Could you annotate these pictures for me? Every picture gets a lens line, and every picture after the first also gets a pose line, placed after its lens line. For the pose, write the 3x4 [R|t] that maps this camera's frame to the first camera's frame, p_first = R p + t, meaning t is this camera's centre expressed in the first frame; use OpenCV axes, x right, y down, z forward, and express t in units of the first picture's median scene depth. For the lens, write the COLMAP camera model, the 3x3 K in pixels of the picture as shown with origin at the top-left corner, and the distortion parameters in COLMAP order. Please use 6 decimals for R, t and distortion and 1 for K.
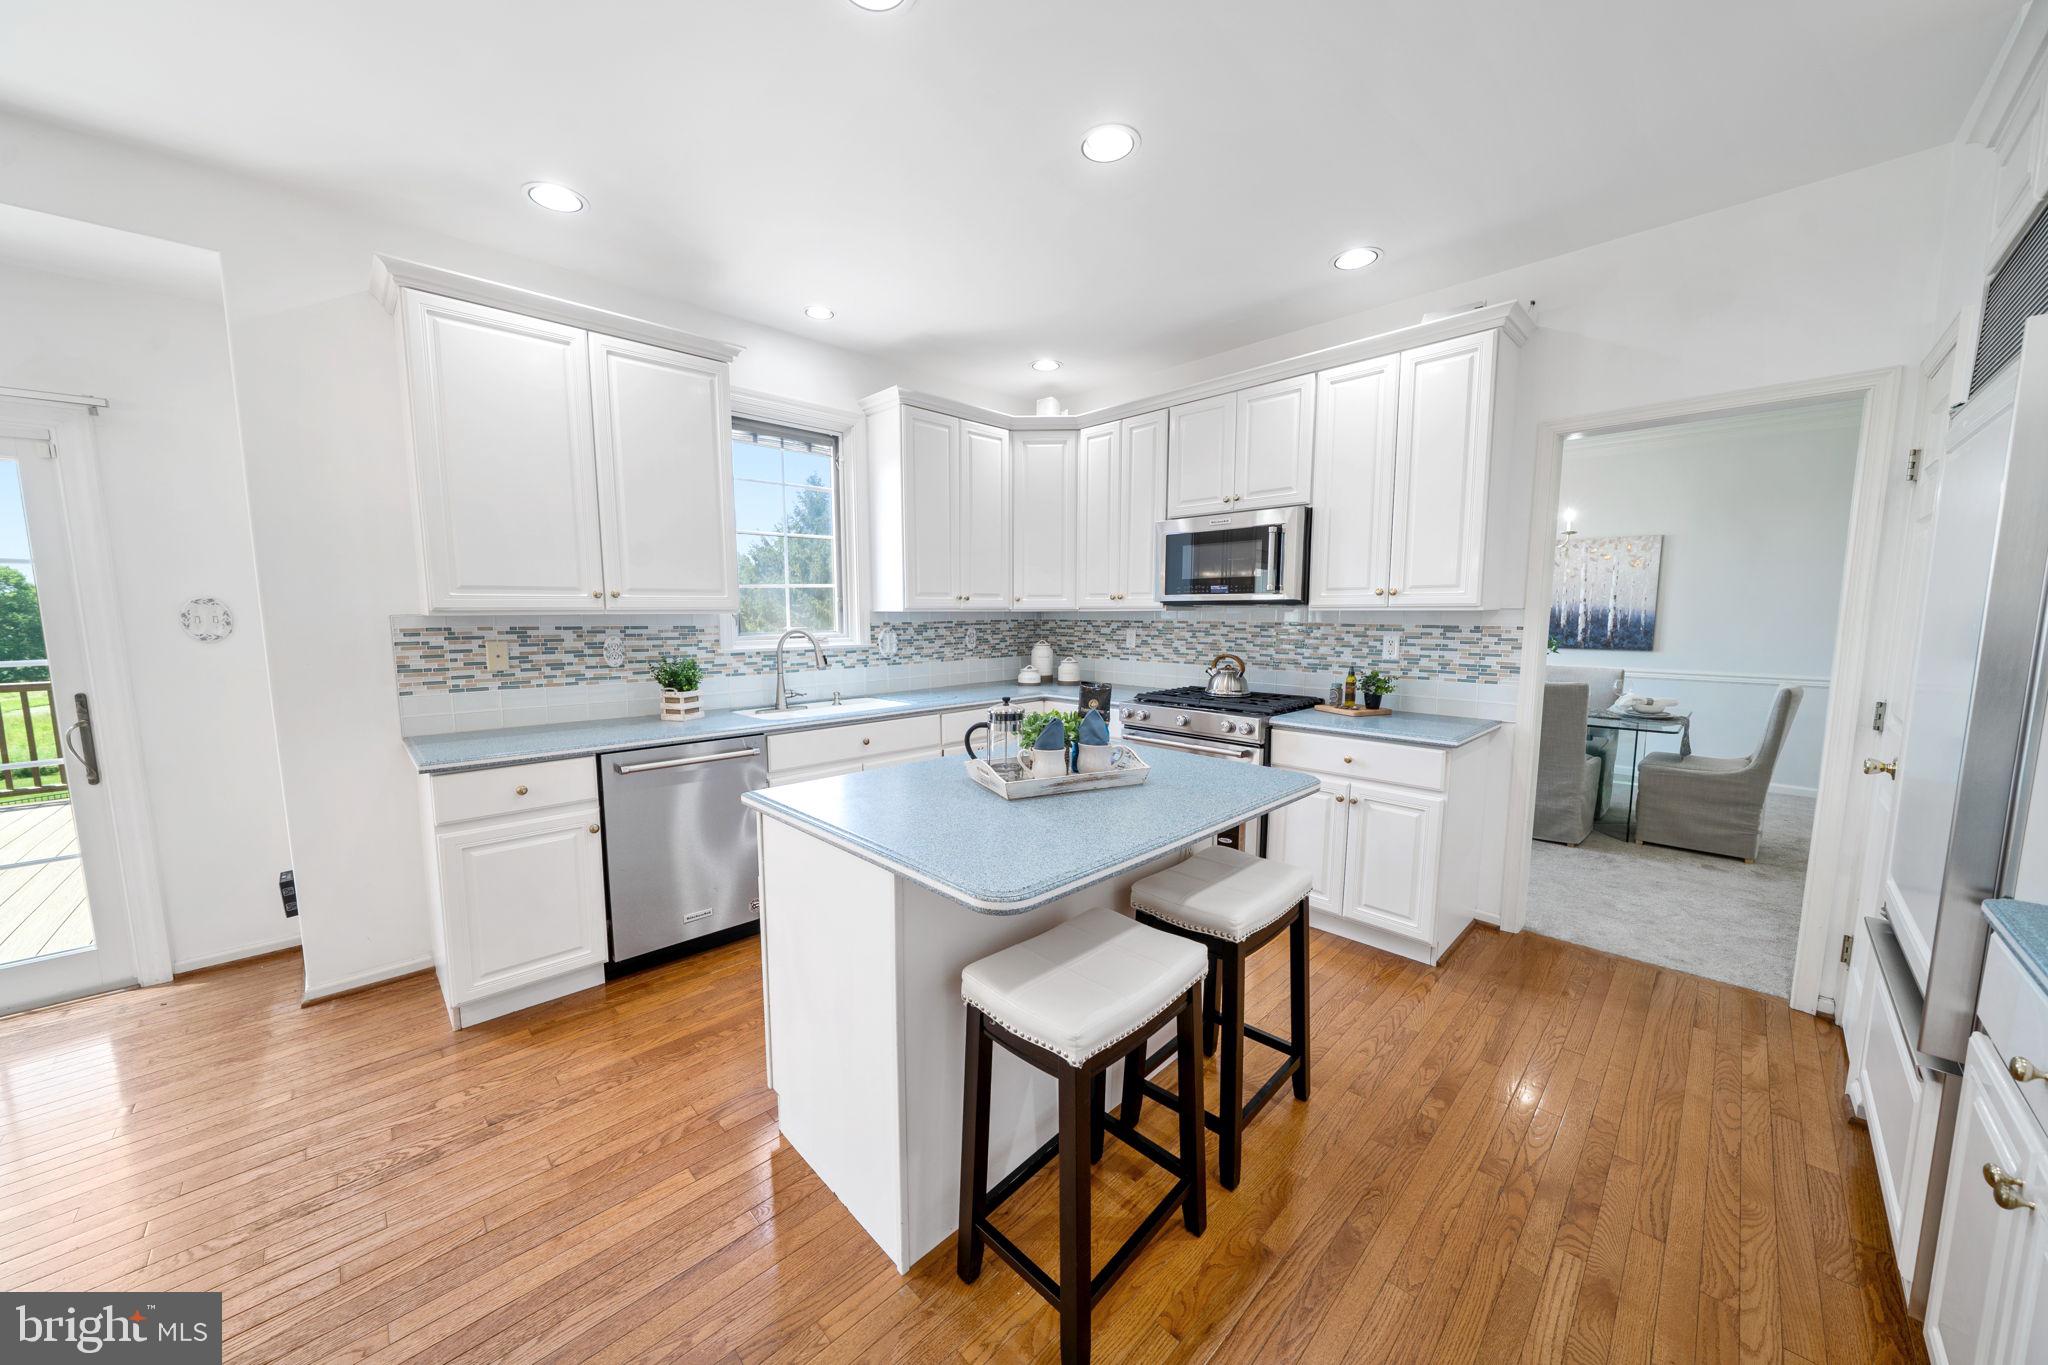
lens RADIAL K [[702.4, 0, 1009.3], [0, 702.4, 685.2], [0, 0, 1]] dist [-0.000742, 0.000010]
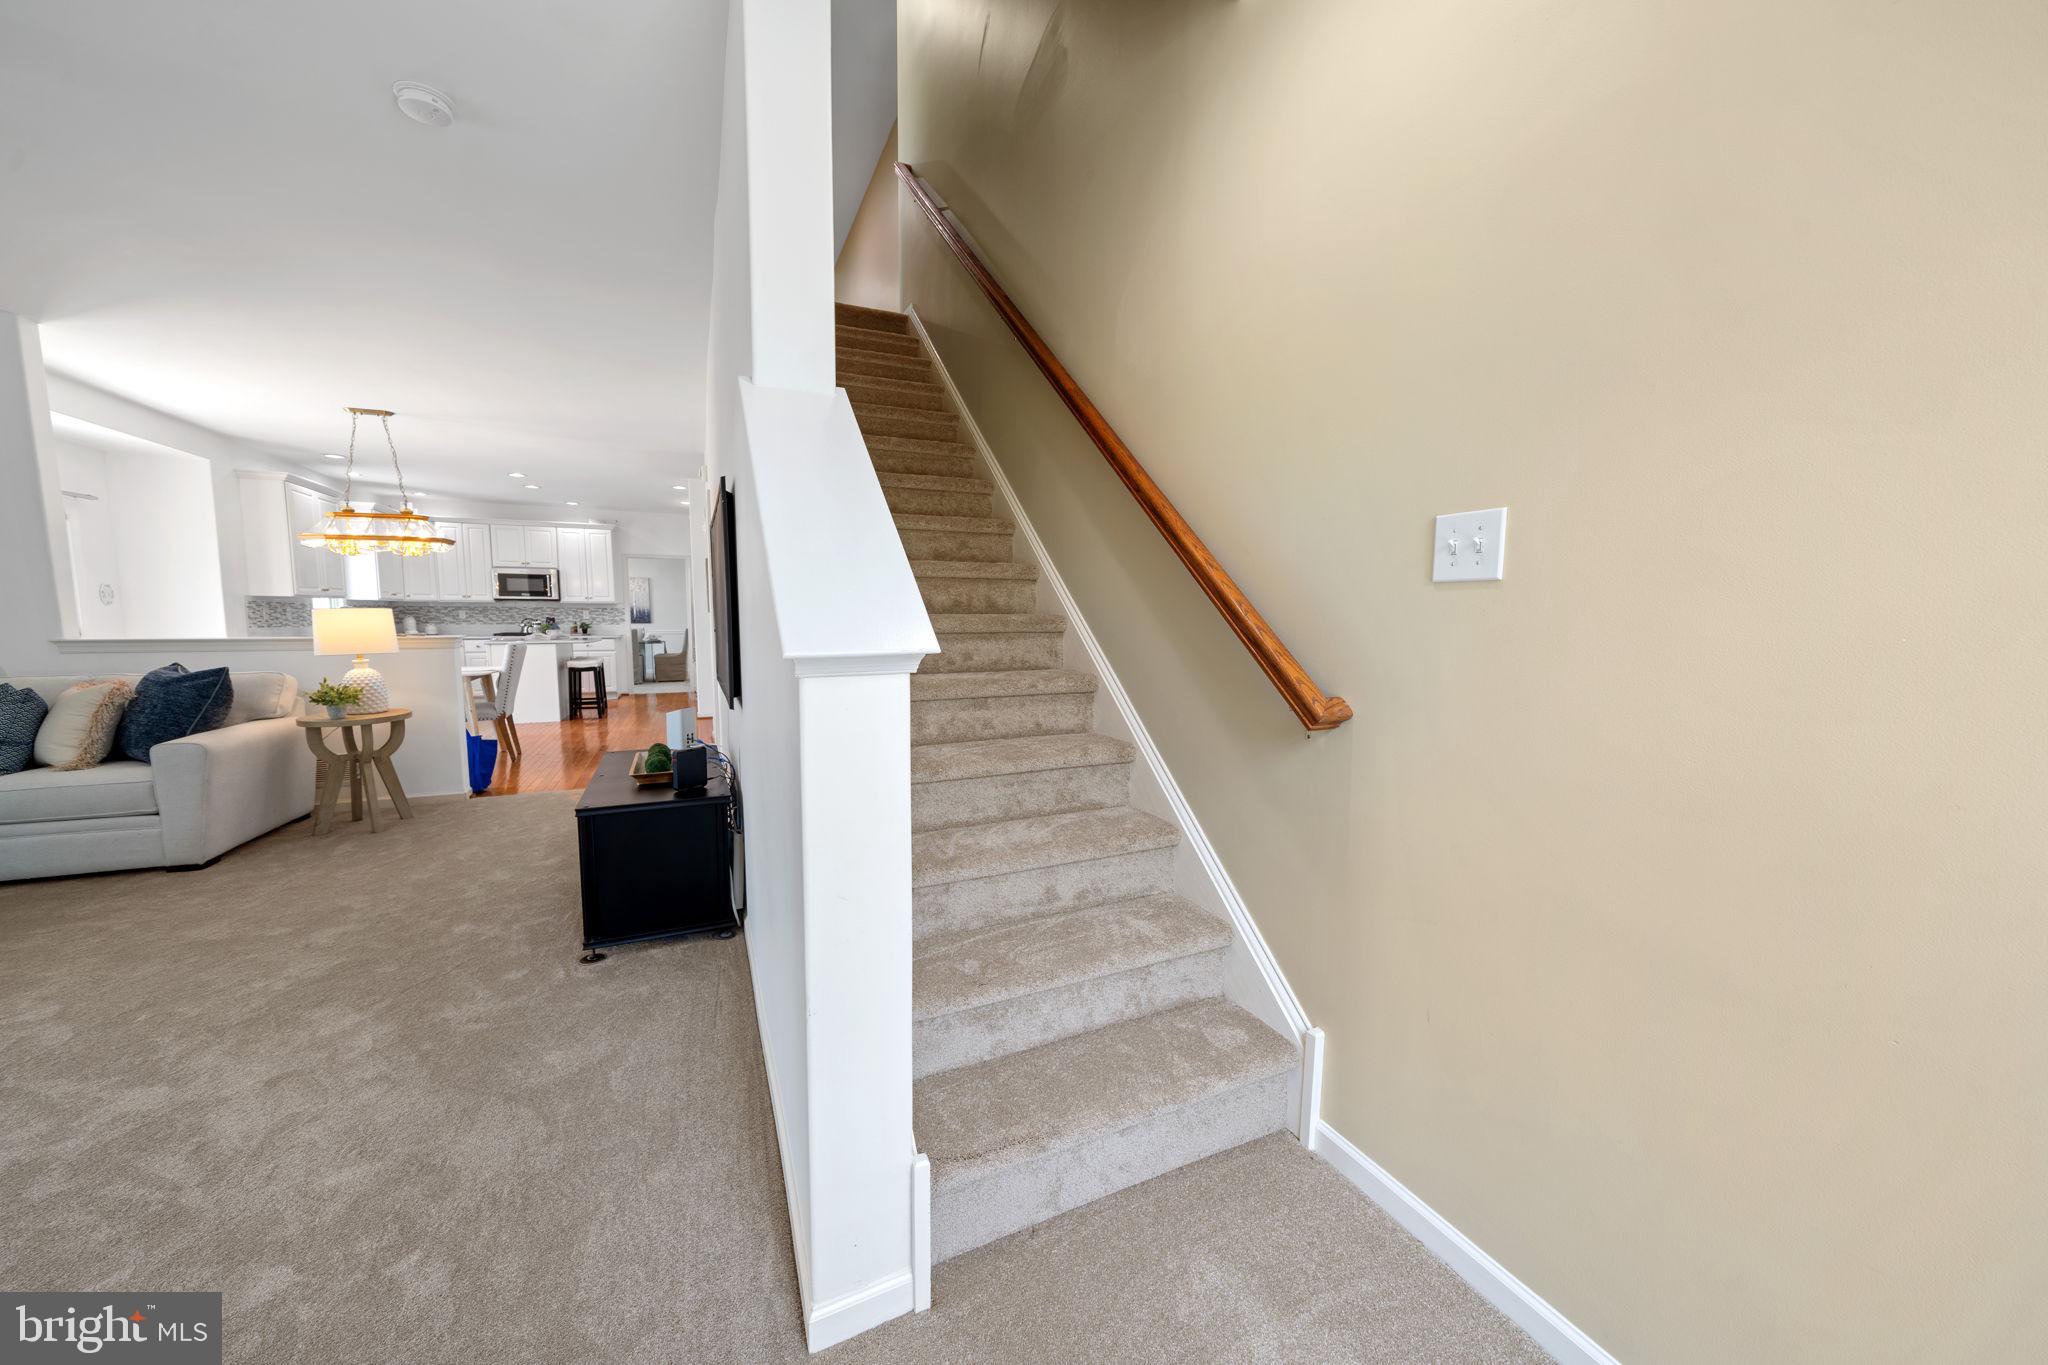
lens RADIAL K [[702.4, 0, 1009.3], [0, 702.4, 685.2], [0, 0, 1]] dist [-0.000742, 0.000010]
pose [[0.339847, -0.088567, 0.936301, -1.795603], [0.097112, 0.993539, 0.058733, 0.259840], [-0.935454, 0.070966, 0.346252, -1.851601]]
